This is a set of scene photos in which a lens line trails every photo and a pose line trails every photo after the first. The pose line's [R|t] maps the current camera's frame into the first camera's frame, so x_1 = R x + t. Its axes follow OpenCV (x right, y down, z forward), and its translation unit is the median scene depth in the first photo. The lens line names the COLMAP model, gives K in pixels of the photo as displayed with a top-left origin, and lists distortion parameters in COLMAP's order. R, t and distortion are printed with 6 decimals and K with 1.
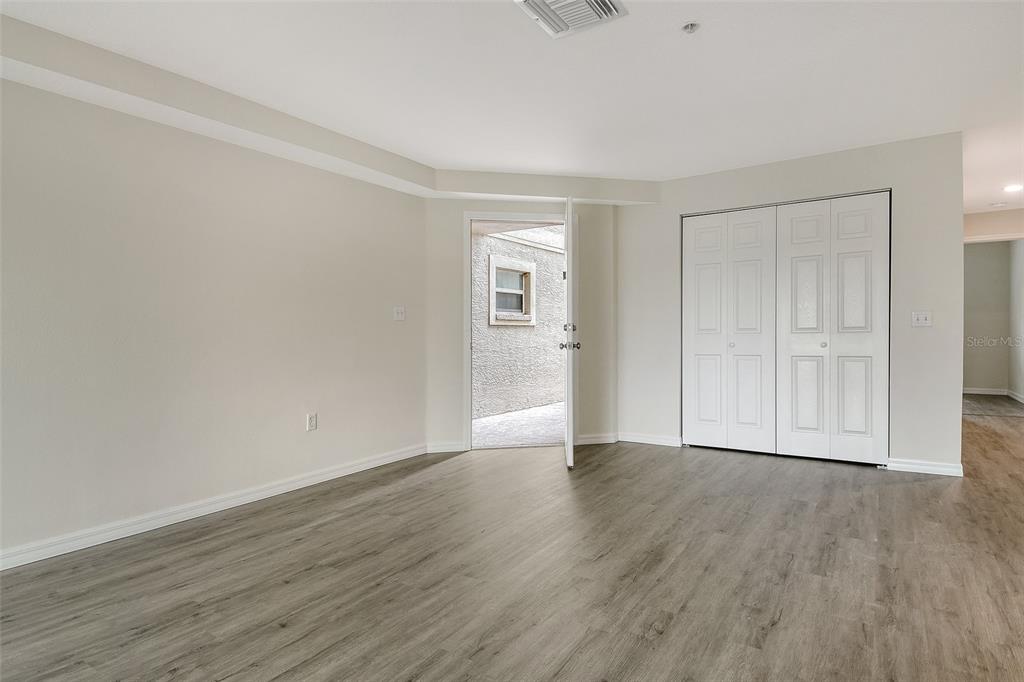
lens RADIAL K [[563.0, 0, 511.4], [0, 563.0, 364.9], [0, 0, 1]] dist [0.002948, -0.003639]
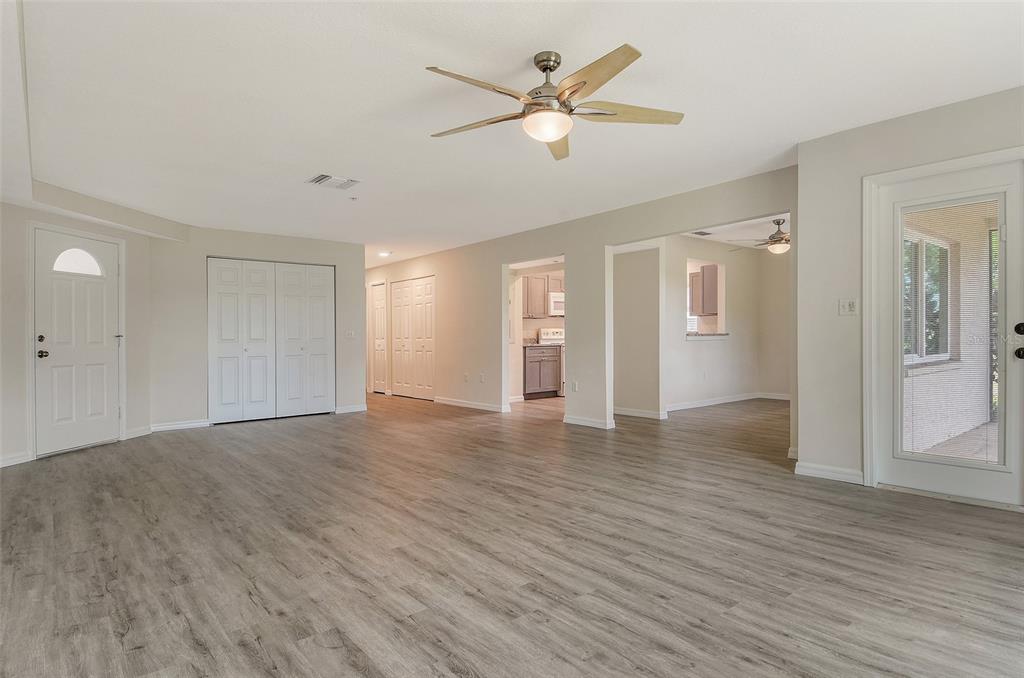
lens RADIAL K [[546.9, 0, 526.8], [0, 546.9, 341.0], [0, 0, 1]] dist [0.022694, -0.004027]
pose [[0.284490, 0.004090, 0.958670, -1.125939], [0.066853, 0.997472, -0.024094, 0.035780], [-0.956345, 0.070944, 0.283497, -0.183355]]
